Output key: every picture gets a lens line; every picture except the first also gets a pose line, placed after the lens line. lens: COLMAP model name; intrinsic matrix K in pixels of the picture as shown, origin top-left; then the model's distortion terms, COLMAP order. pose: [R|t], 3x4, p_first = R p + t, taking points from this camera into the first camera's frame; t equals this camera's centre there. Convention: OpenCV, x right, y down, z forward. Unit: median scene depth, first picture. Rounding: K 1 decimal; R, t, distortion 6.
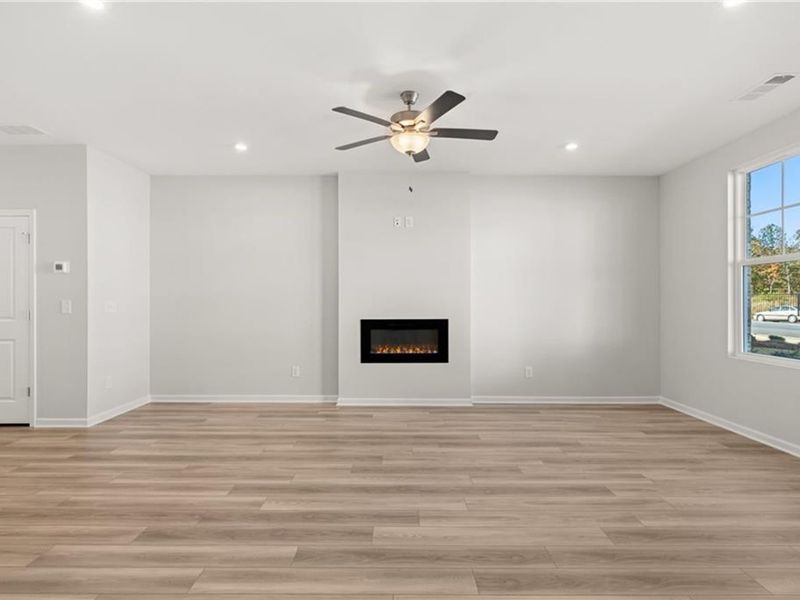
lens RADIAL K [[428.9, 0, 398.8], [0, 428.9, 303.2], [0, 0, 1]] dist [-0.007229, -0.001051]
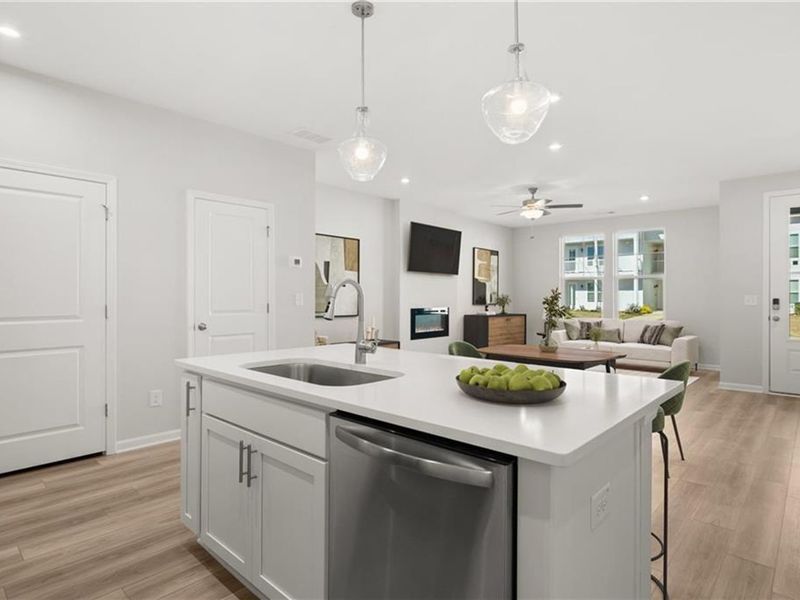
lens RADIAL K [[450.8, 0, 403.4], [0, 450.8, 294.5], [0, 0, 1]] dist [0.002292, 0.000518]
pose [[0.673635, 0.005926, 0.739040, -1.441914], [-0.002594, 0.999981, -0.005654, 0.000853], [-0.739059, 0.001892, 0.673638, 0.049181]]
